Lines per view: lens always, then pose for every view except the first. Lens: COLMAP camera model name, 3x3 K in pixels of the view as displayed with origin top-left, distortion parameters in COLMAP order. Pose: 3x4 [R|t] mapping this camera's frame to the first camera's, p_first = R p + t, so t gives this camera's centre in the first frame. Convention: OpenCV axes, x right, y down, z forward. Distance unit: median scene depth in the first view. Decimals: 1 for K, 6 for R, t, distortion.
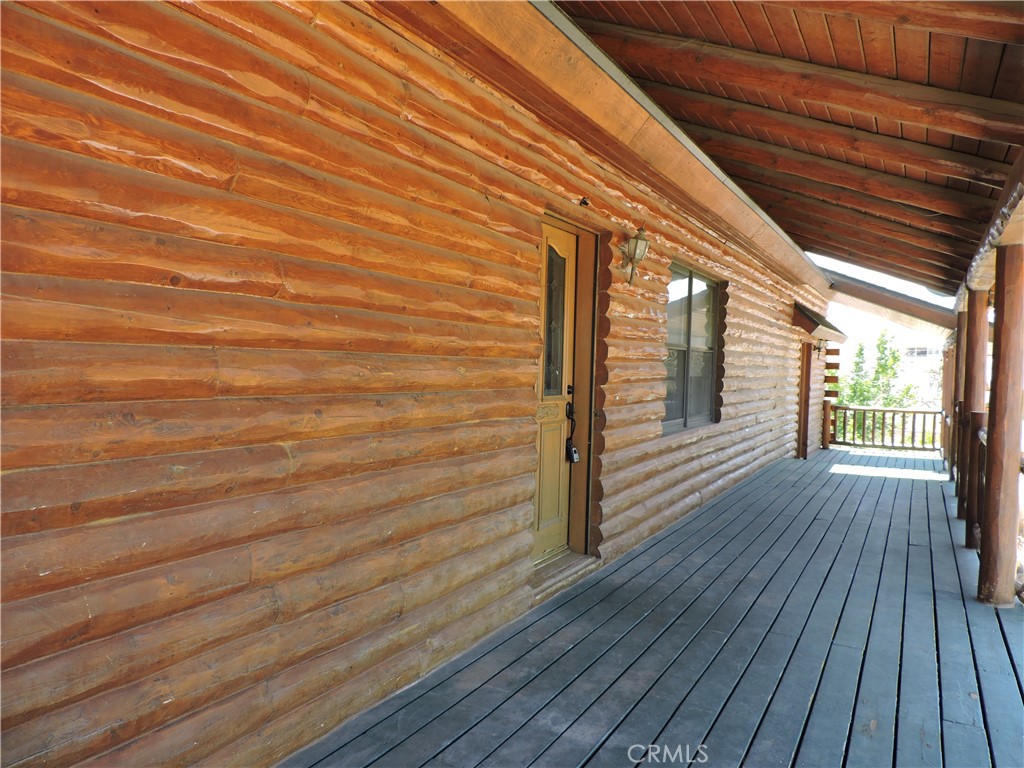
lens RADIAL K [[733.6, 0, 515.2], [0, 733.6, 388.9], [0, 0, 1]] dist [-0.016250, 0.004221]
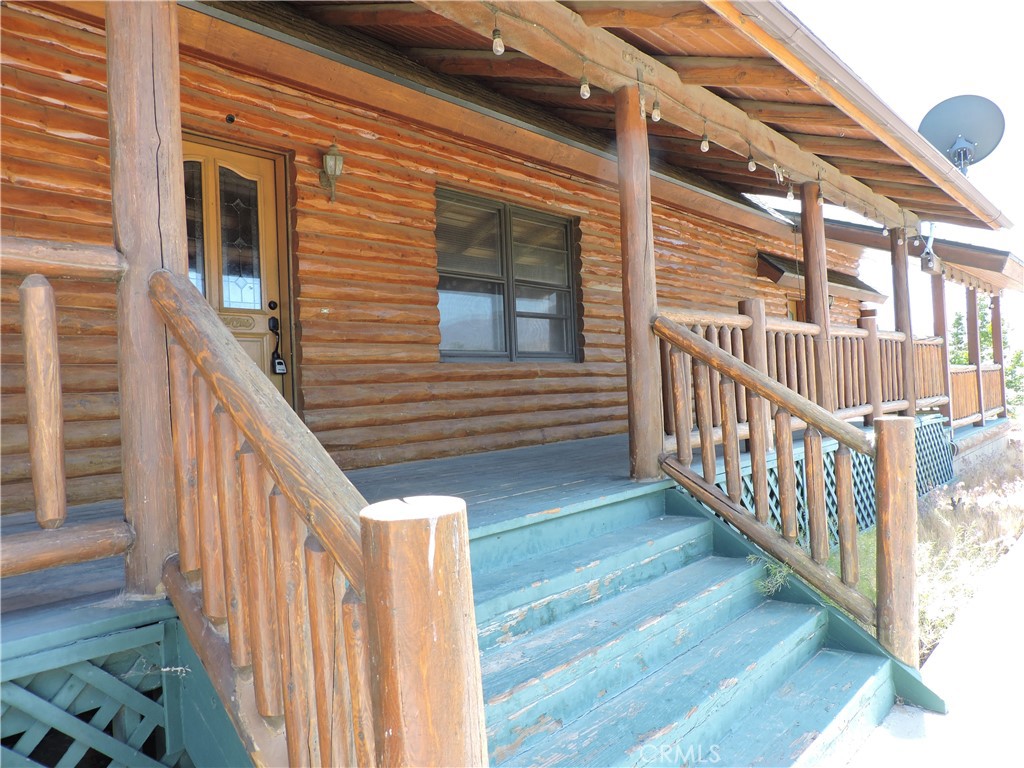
lens RADIAL K [[733.6, 0, 515.2], [0, 733.6, 388.9], [0, 0, 1]] dist [-0.016250, 0.004221]
pose [[0.974191, -0.070688, -0.214370, 0.901408], [0.061896, 0.996953, -0.047462, 0.274066], [0.217072, 0.032969, 0.975599, 0.090806]]
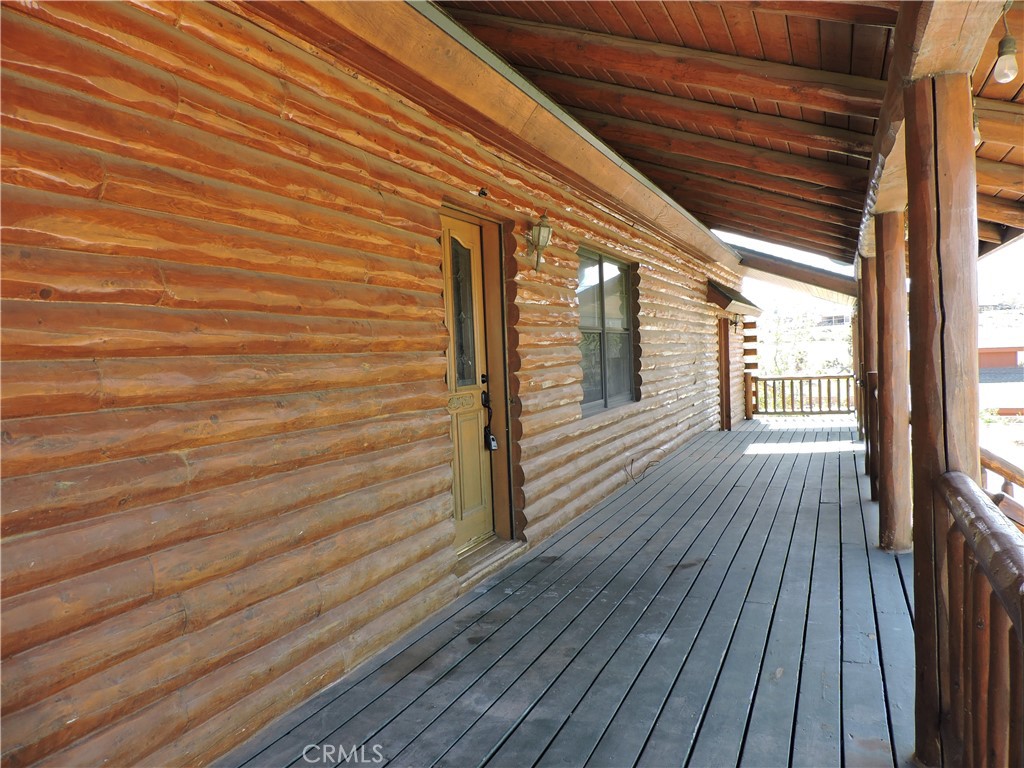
lens RADIAL K [[733.6, 0, 515.2], [0, 733.6, 388.9], [0, 0, 1]] dist [-0.016250, 0.004221]
pose [[0.993603, -0.072972, 0.086187, 0.040836], [0.072124, 0.997312, 0.012910, 0.007183], [-0.086898, -0.006611, 0.996195, -0.017687]]
